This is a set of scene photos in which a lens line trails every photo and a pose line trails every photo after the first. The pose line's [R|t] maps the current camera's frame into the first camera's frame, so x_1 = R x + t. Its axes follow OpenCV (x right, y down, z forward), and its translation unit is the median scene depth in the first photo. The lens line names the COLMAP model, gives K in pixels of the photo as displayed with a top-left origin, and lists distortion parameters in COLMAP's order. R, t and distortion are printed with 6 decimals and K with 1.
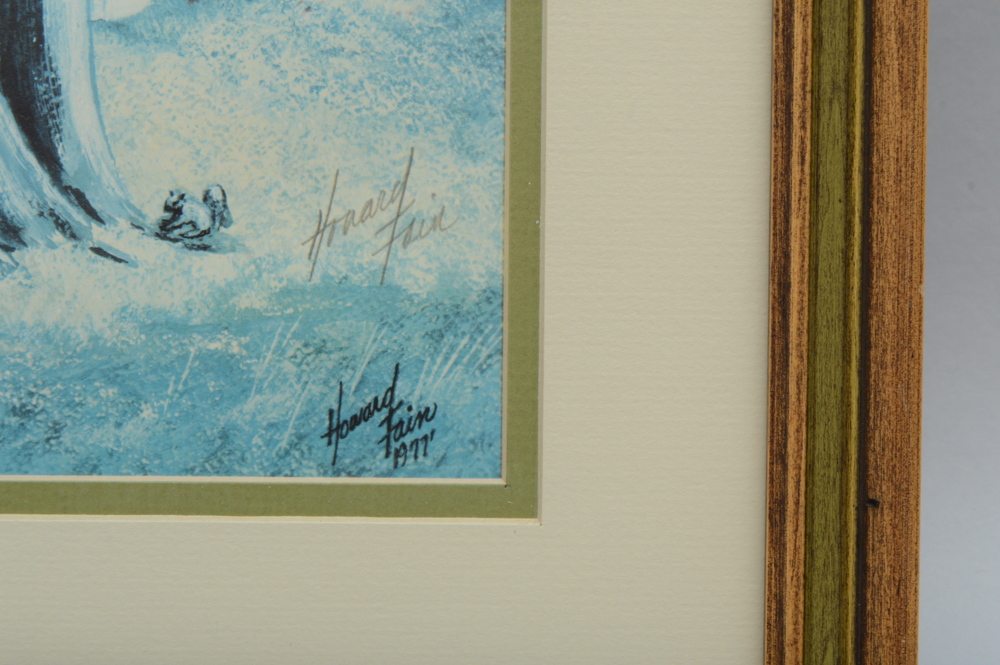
lens RADIAL K [[2065.6, 0, 500.1], [0, 2065.6, 332.5], [0, 0, 1]] dist [0.010526, 0.000000]
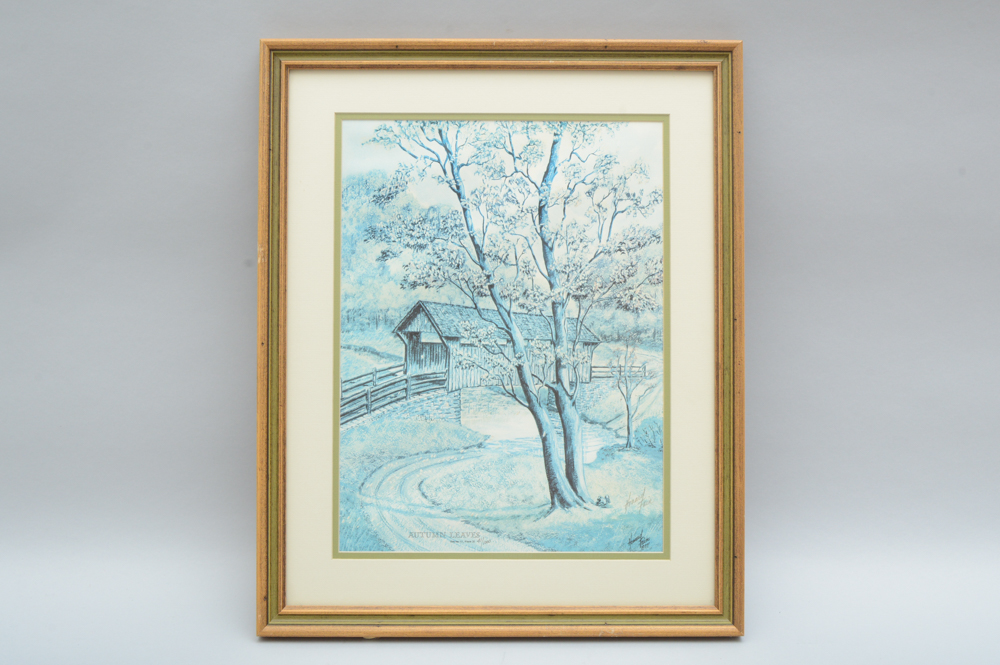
lens RADIAL K [[1186.0, 0, 500.2], [0, 1186.0, 332.0], [0, 0, 1]] dist [-0.005030, 0.000000]
pose [[0.999983, -0.004937, -0.002948, -0.393575], [0.004782, 0.998722, -0.050316, -0.329900], [0.003193, 0.050301, 0.998729, -1.976433]]
